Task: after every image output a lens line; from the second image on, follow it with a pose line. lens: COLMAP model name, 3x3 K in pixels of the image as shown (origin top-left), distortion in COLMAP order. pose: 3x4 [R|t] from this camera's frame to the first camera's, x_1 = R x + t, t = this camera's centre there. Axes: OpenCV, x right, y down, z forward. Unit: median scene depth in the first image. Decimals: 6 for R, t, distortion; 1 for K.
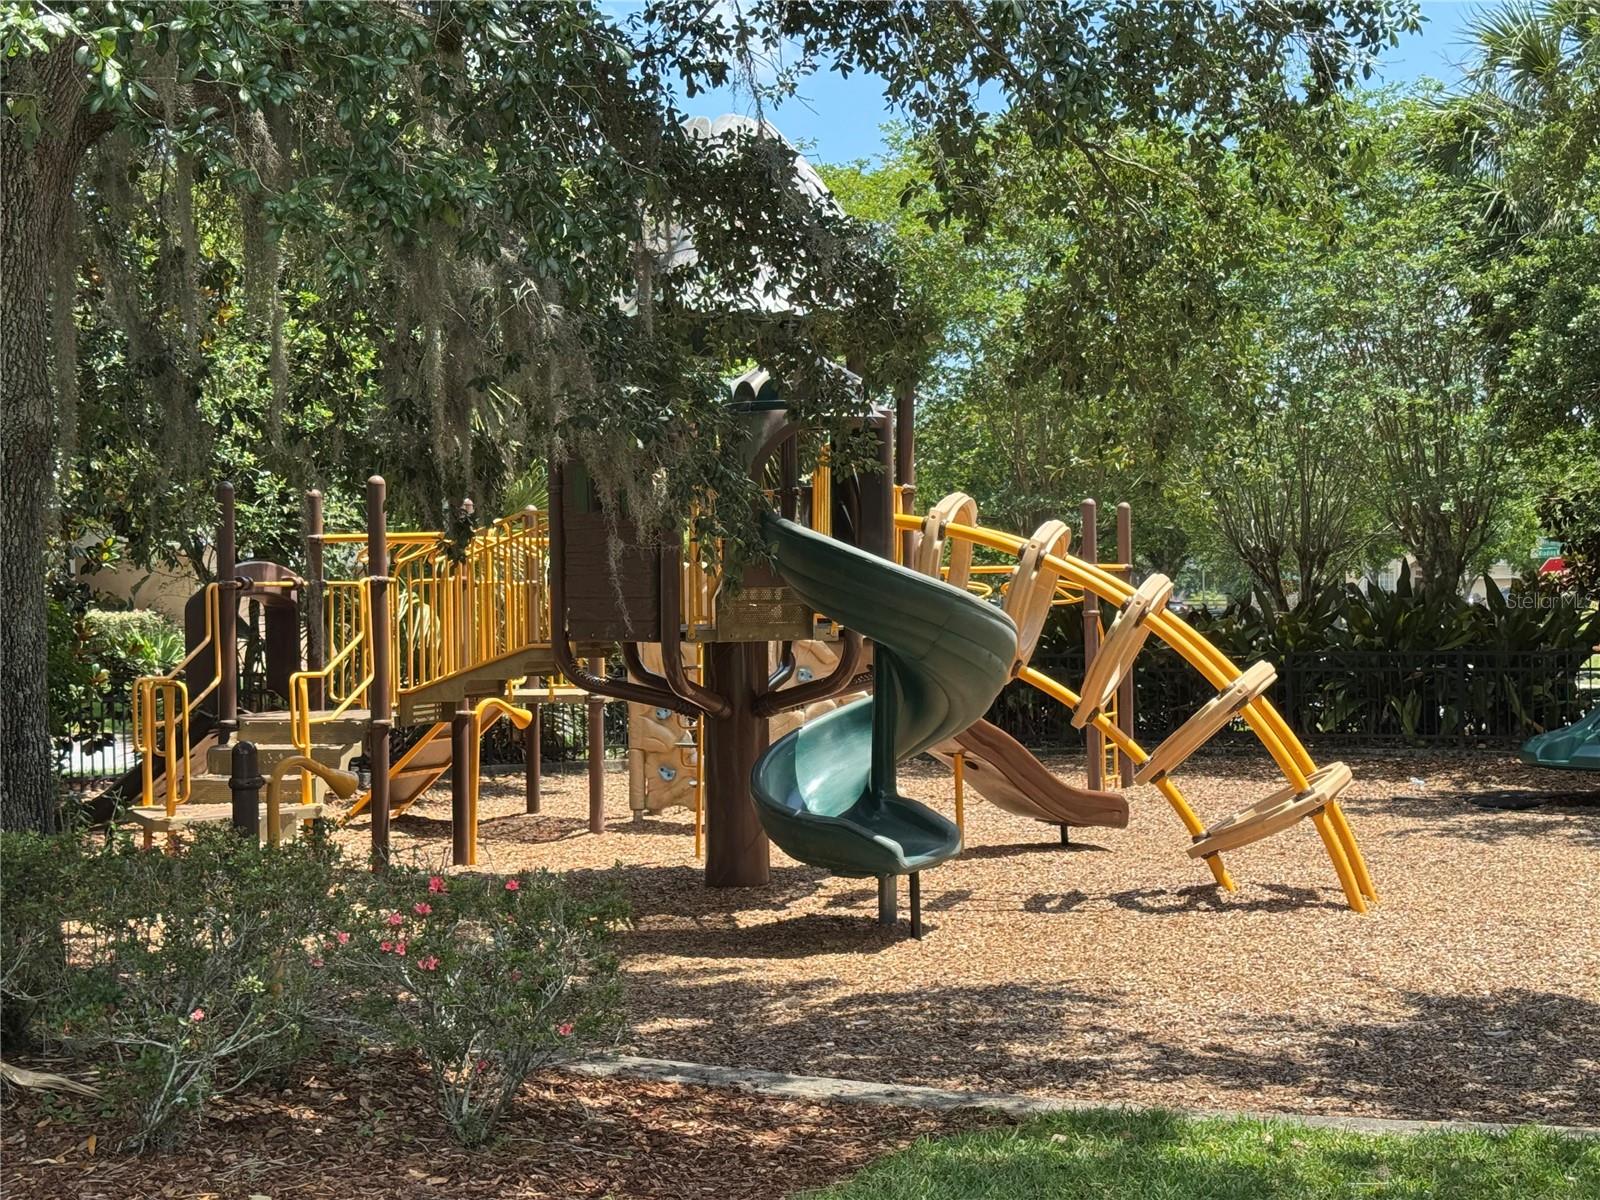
lens RADIAL K [[2425.8, 0, 800.0], [0, 2425.8, 600.0], [0, 0, 1]] dist [0.137370, 0.019905]
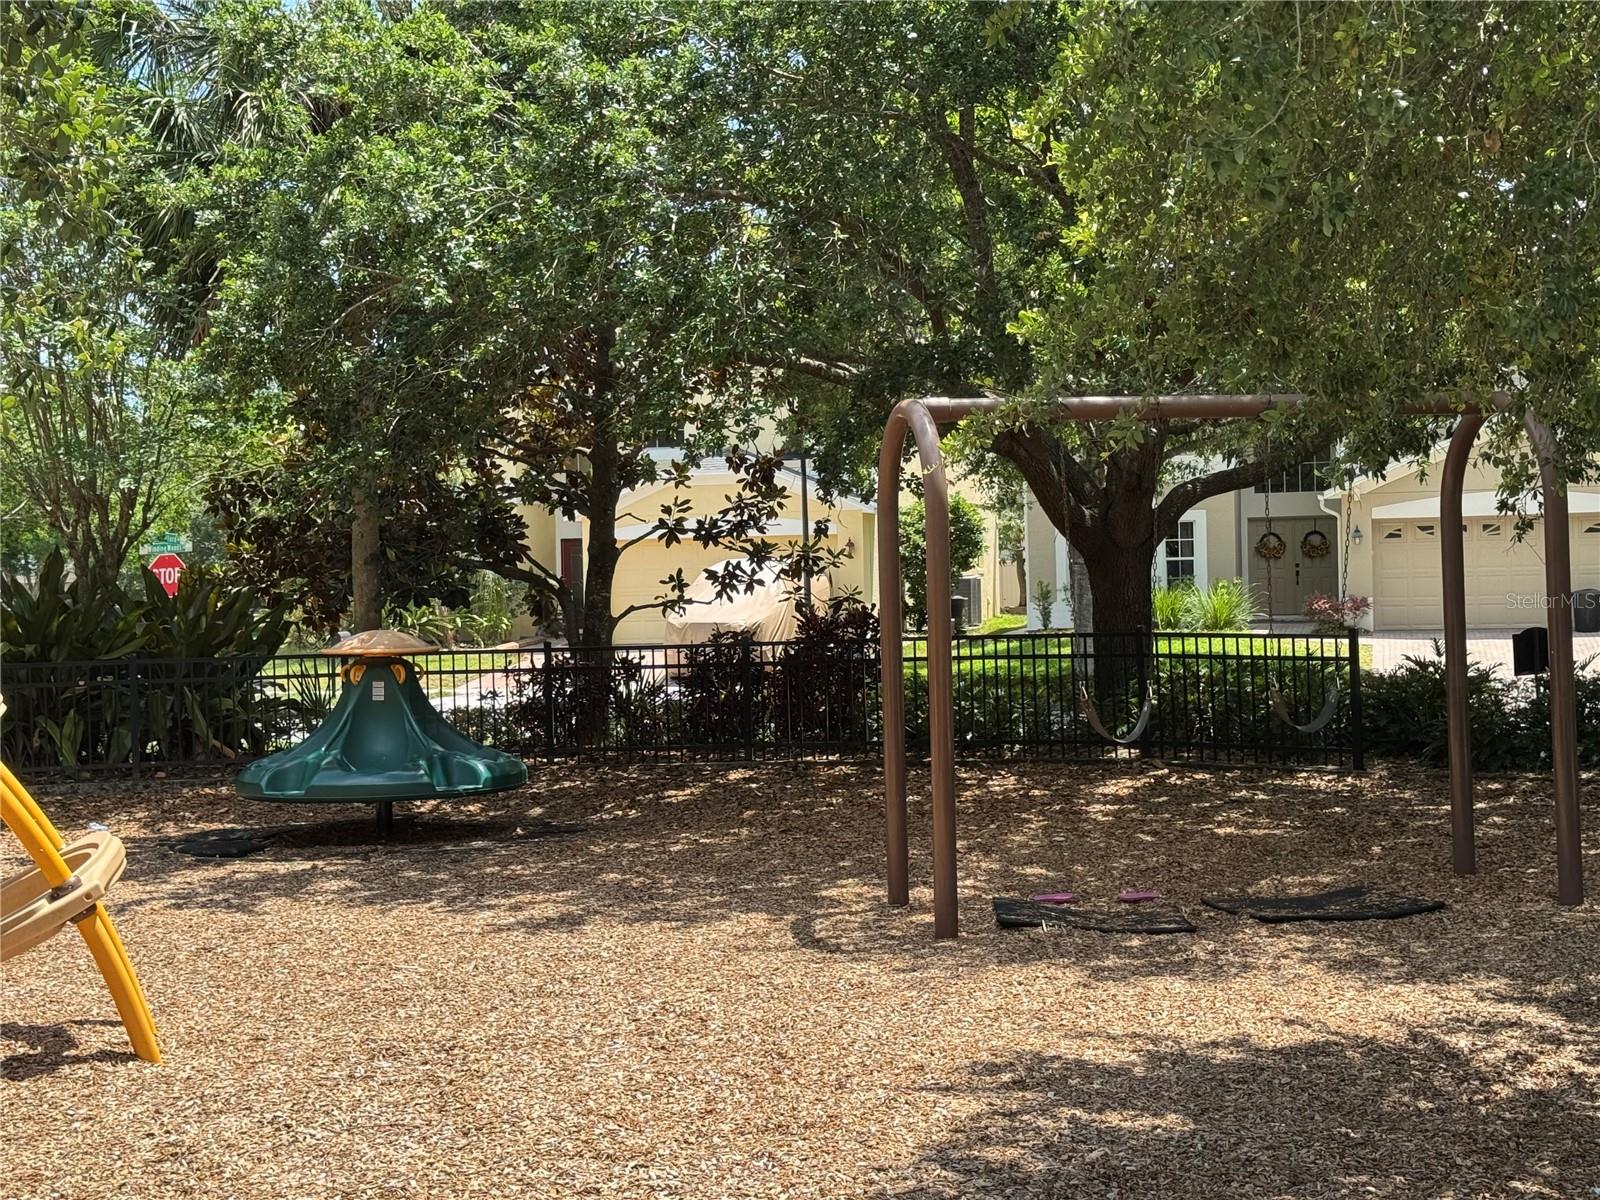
lens RADIAL K [[2425.8, 0, 800.0], [0, 2425.8, 600.0], [0, 0, 1]] dist [0.137370, 0.019905]
pose [[0.834413, -0.012131, 0.551006, 0.009684], [0.013321, 0.999910, 0.001843, 0.004045], [-0.550979, 0.005802, 0.834499, 0.319146]]
